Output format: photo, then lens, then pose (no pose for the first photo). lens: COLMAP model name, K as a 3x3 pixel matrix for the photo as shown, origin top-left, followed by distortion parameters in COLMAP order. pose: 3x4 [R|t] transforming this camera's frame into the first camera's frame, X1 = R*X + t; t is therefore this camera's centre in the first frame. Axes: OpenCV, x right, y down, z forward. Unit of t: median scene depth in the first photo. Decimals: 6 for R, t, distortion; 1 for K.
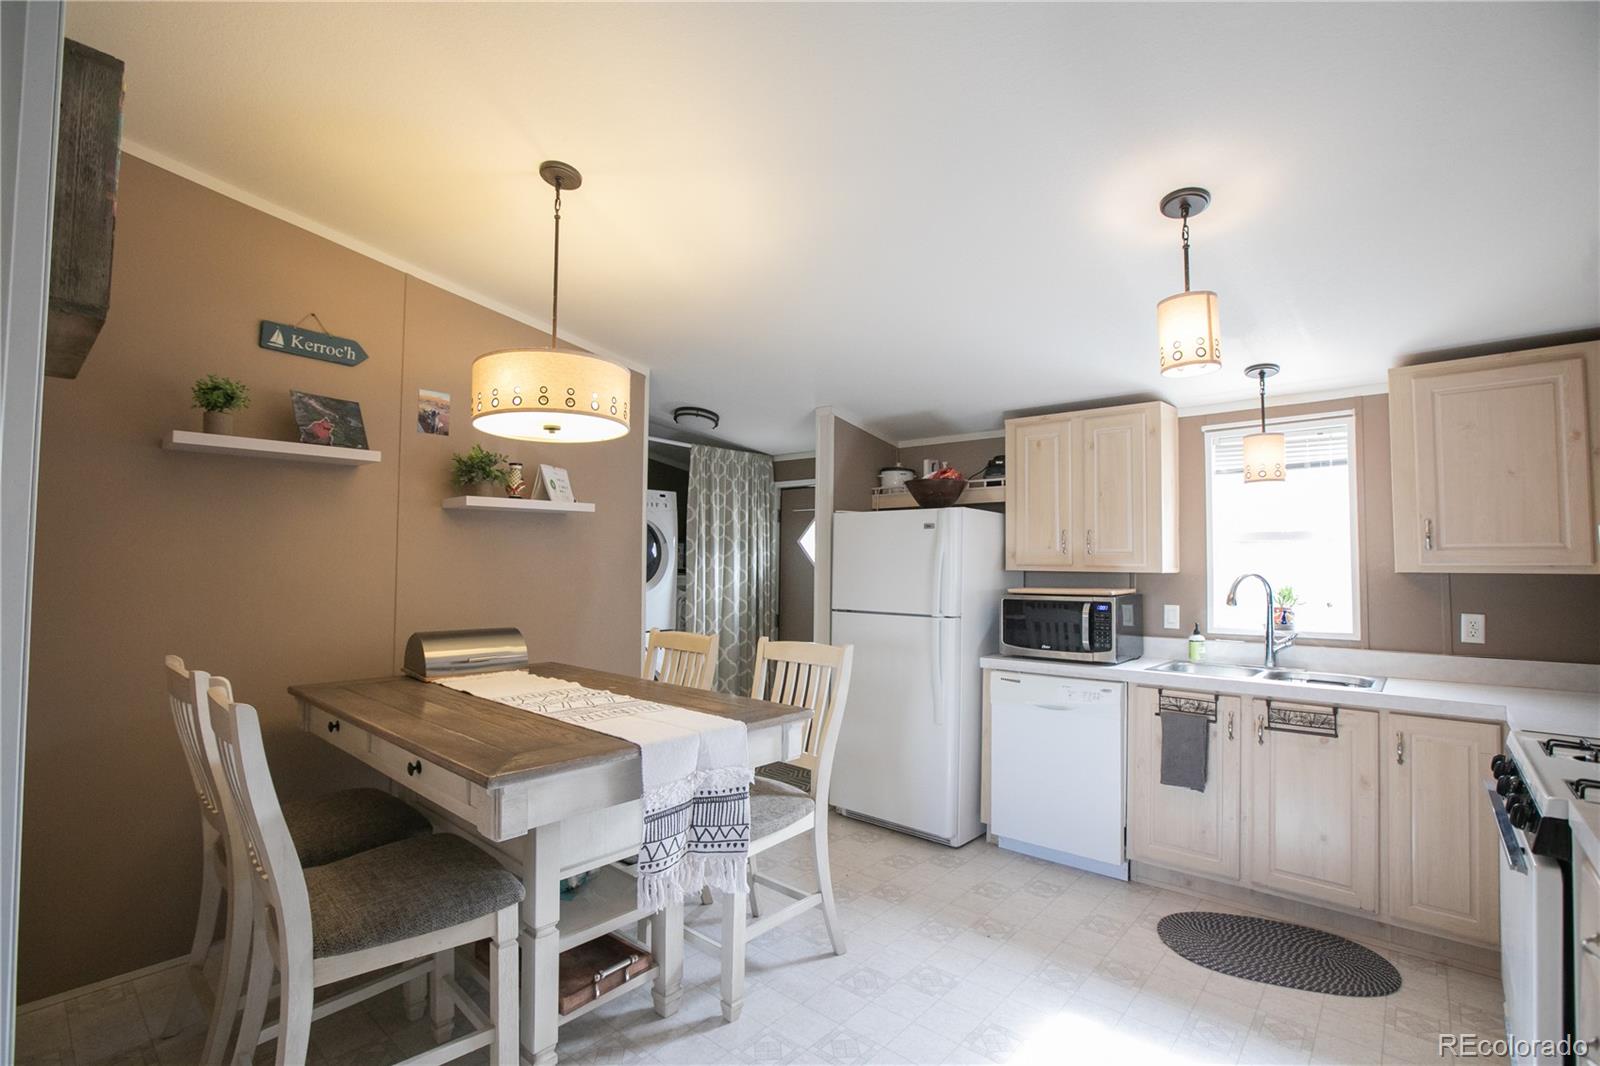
lens RADIAL K [[730.1, 0, 800.0], [0, 730.1, 533.0], [0, 0, 1]] dist [-0.021697, 0.000564]
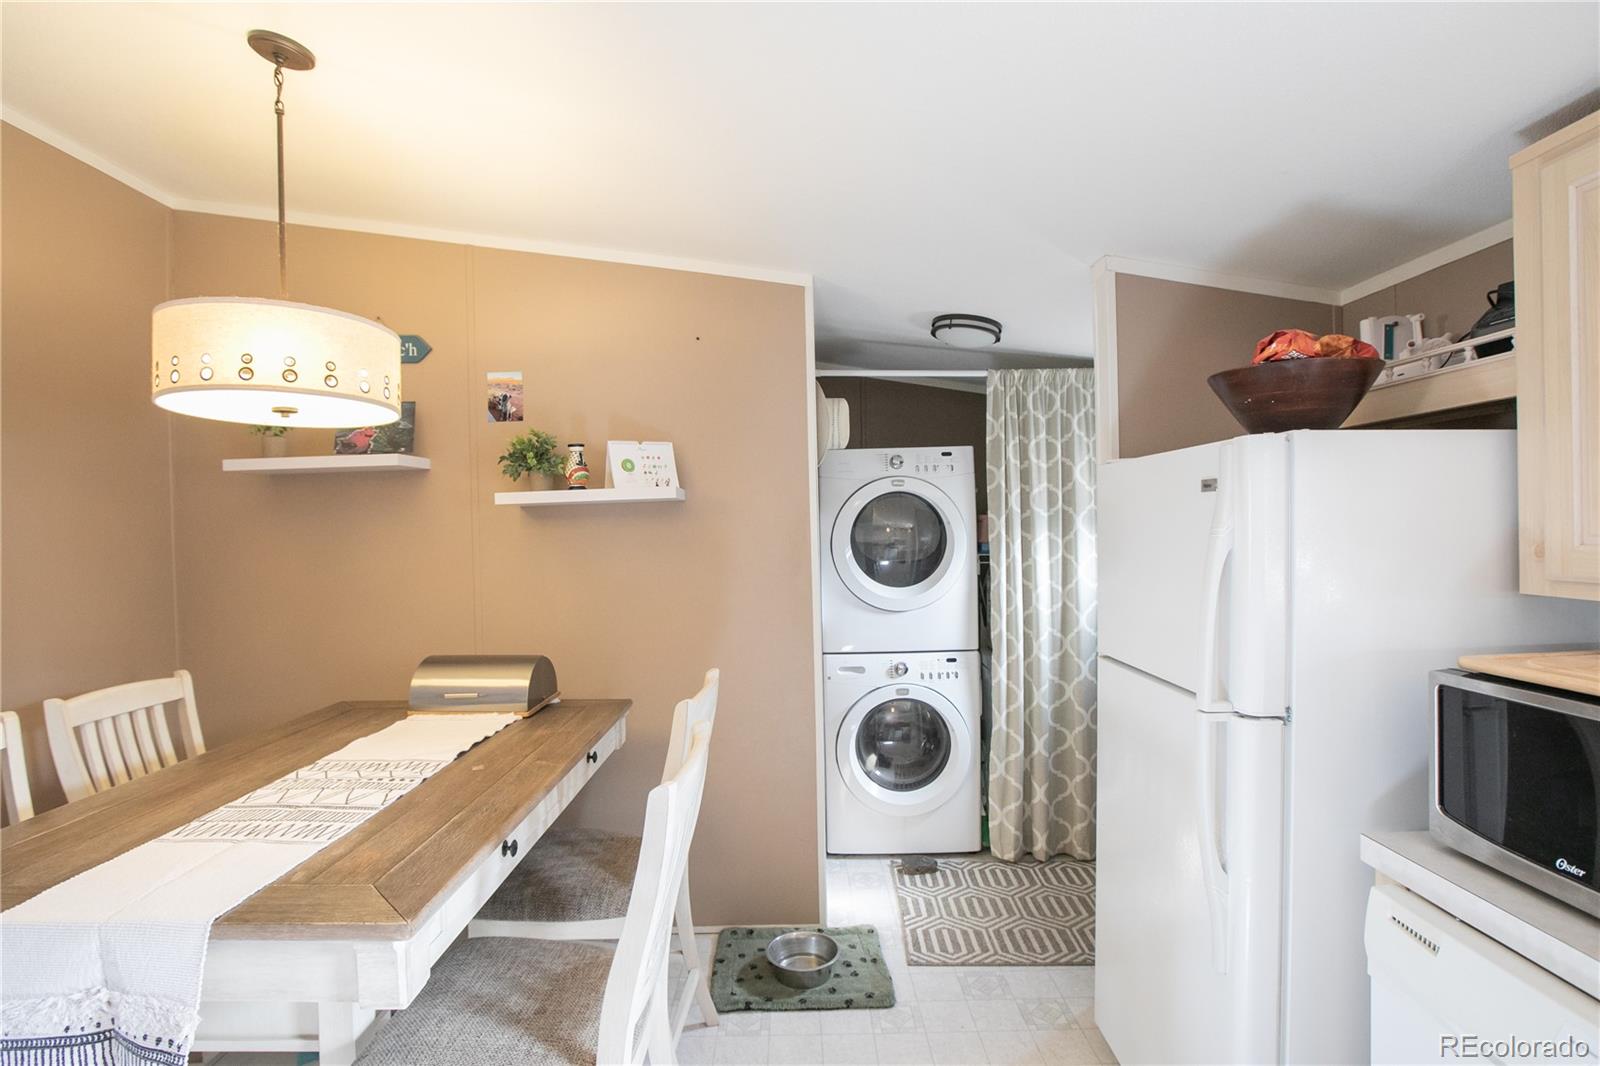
lens RADIAL K [[767.3, 0, 794.9], [0, 767.3, 528.9], [0, 0, 1]] dist [-0.048983, 0.000208]
pose [[0.661715, -0.020851, -0.749466, 0.355764], [0.058596, 0.997994, 0.023970, -0.009348], [0.747462, -0.059777, 0.661609, 0.579947]]
